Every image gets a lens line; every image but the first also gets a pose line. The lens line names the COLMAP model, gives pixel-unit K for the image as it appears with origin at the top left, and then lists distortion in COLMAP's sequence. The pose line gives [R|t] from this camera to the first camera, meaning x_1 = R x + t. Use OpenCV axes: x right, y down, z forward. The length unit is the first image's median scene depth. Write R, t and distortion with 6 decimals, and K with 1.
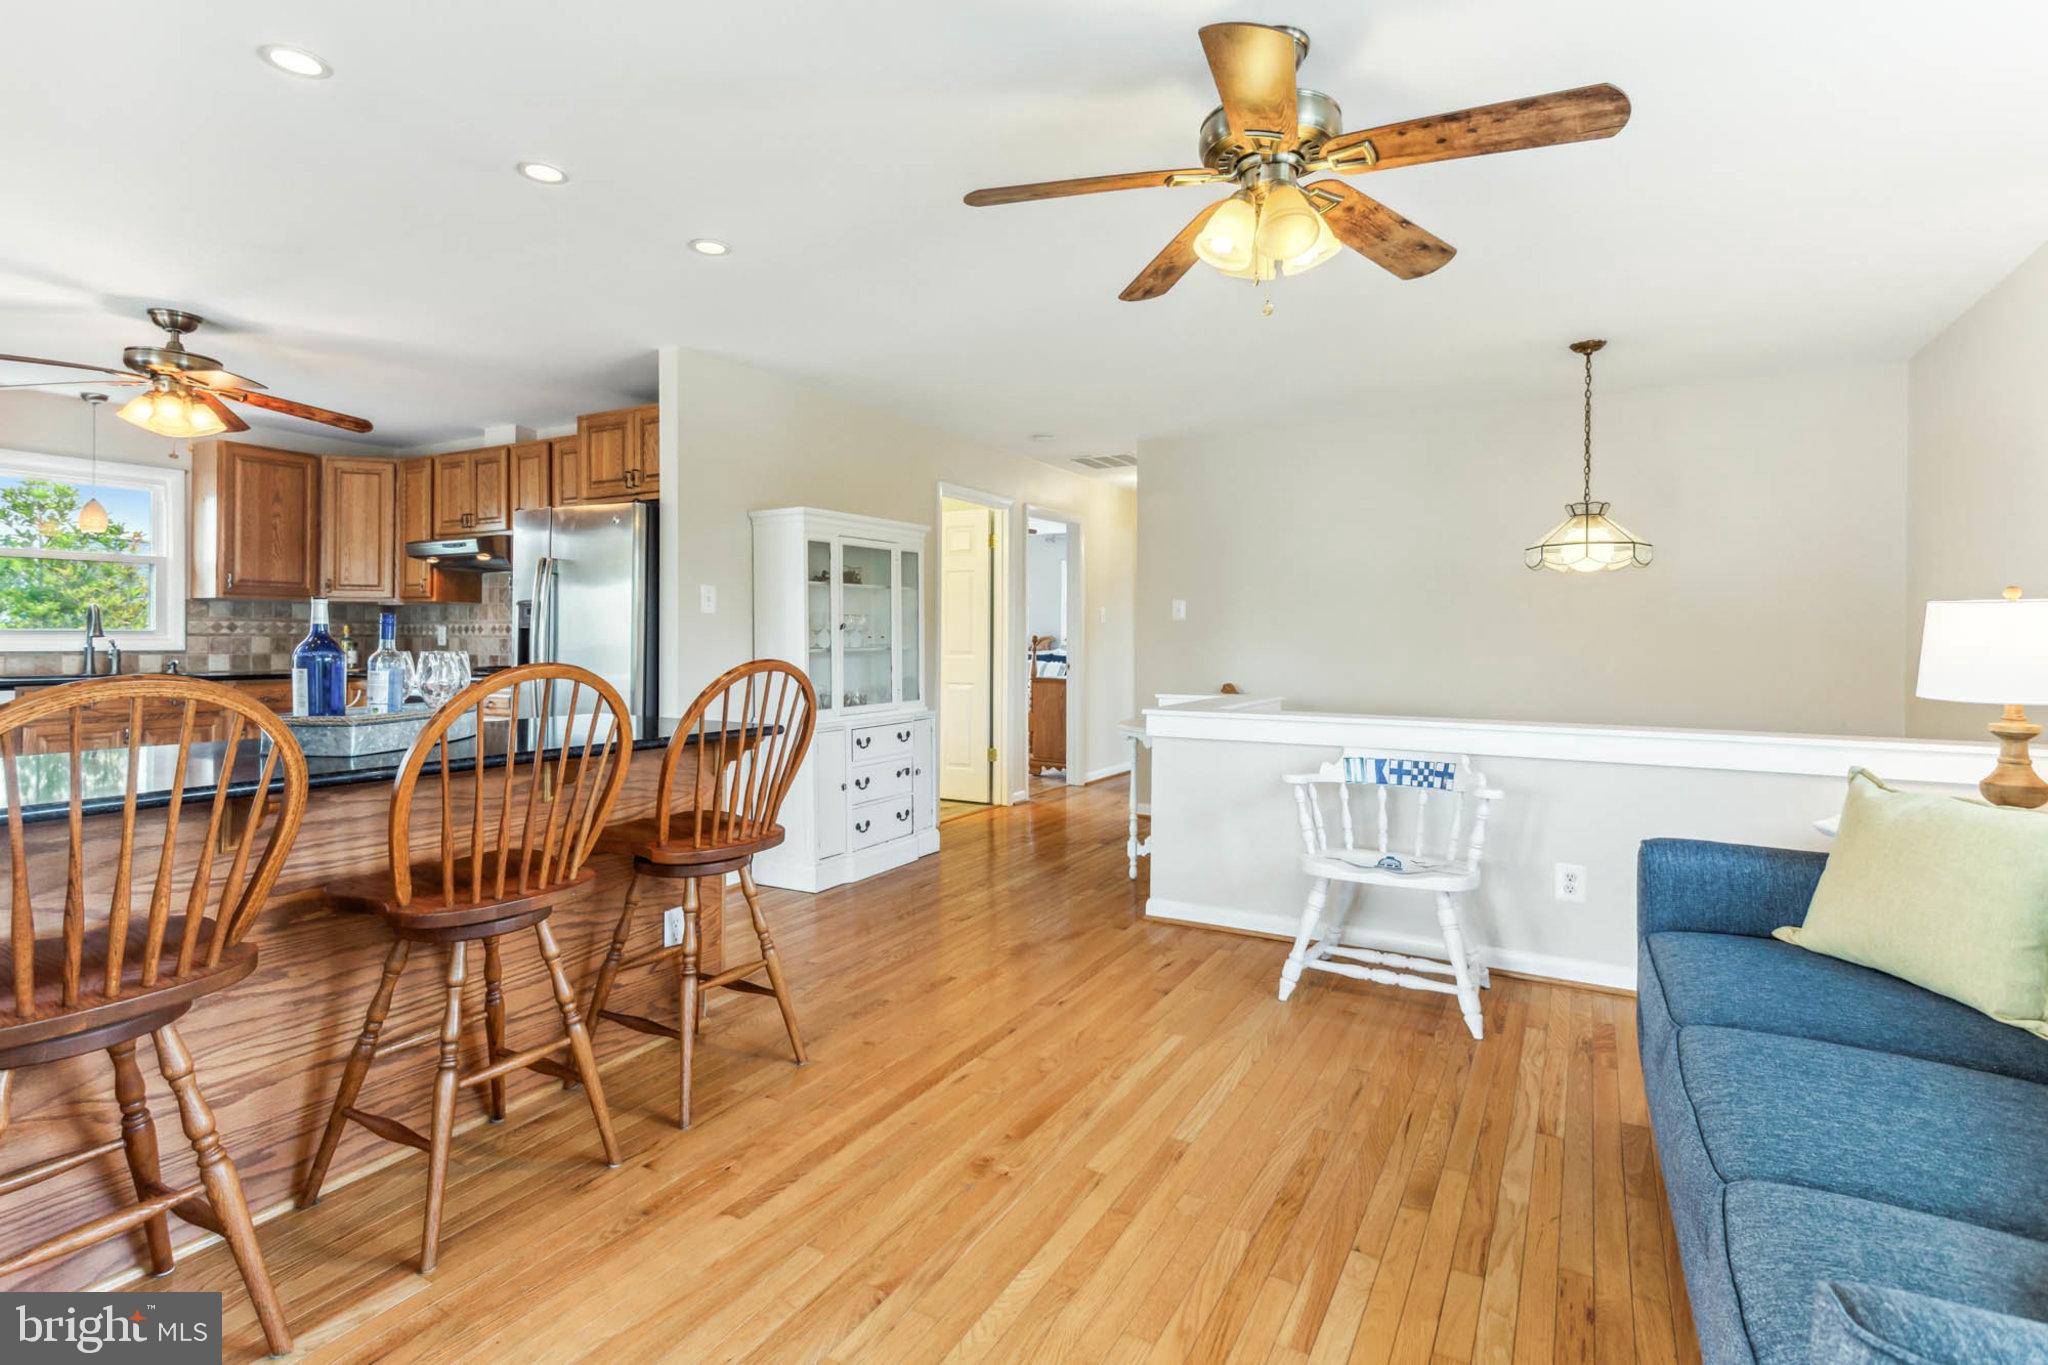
lens RADIAL K [[987.2, 0, 1027.1], [0, 987.2, 630.3], [0, 0, 1]] dist [0.026761, 0.005990]
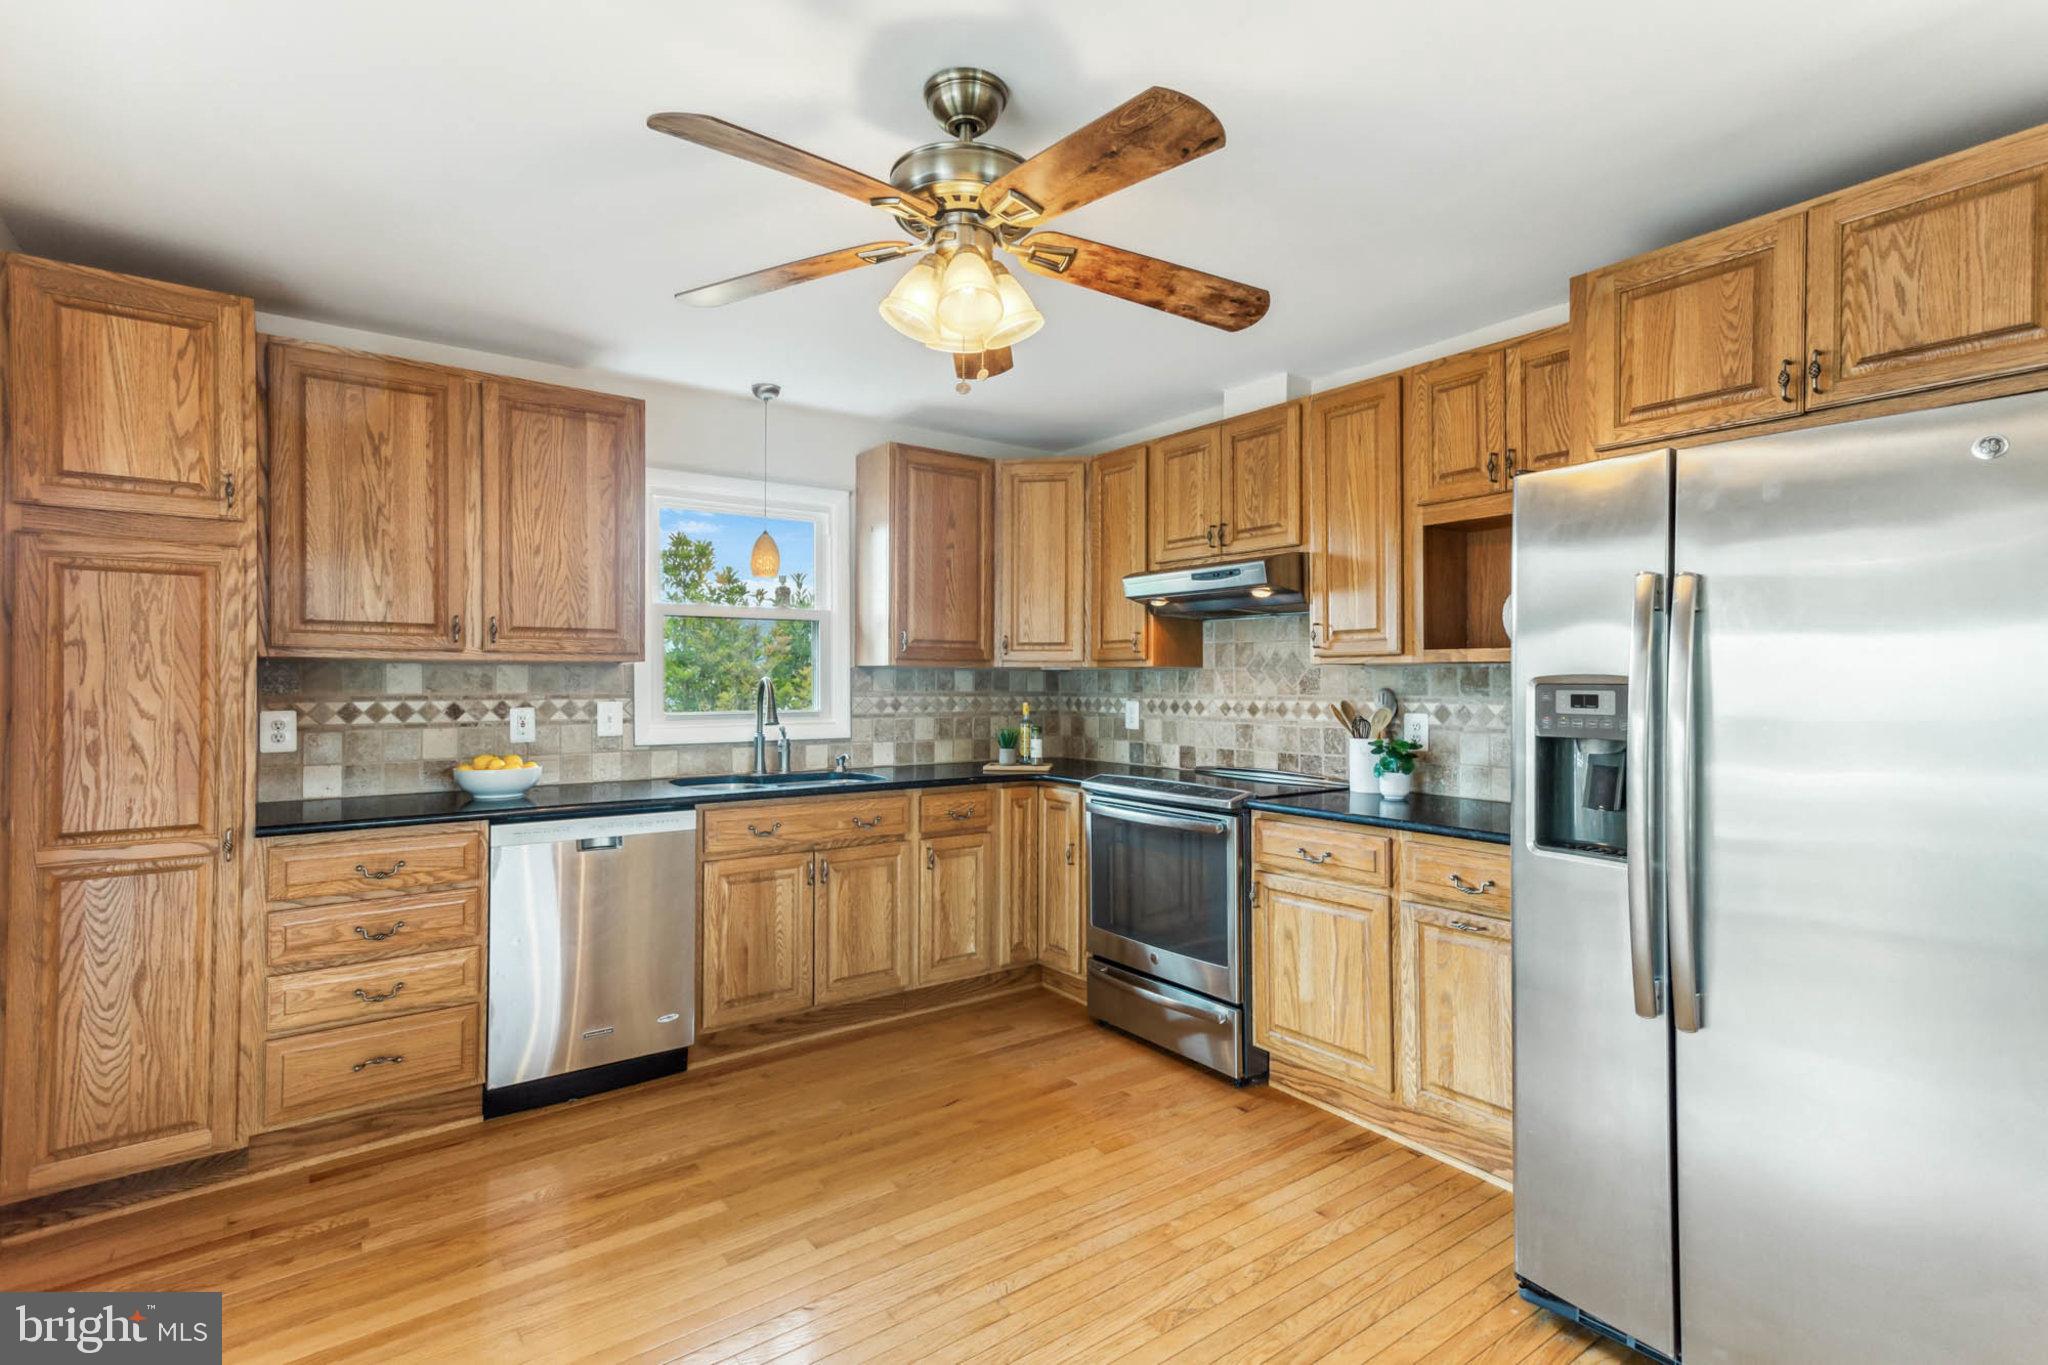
lens RADIAL K [[987.2, 0, 1011.9], [0, 987.2, 678.6], [0, 0, 1]] dist [0.026761, 0.005990]
pose [[0.908743, -0.004206, -0.417334, -0.417682], [0.005329, 0.999985, 0.001526, -0.022971], [0.417322, -0.003611, 0.908752, 0.387240]]
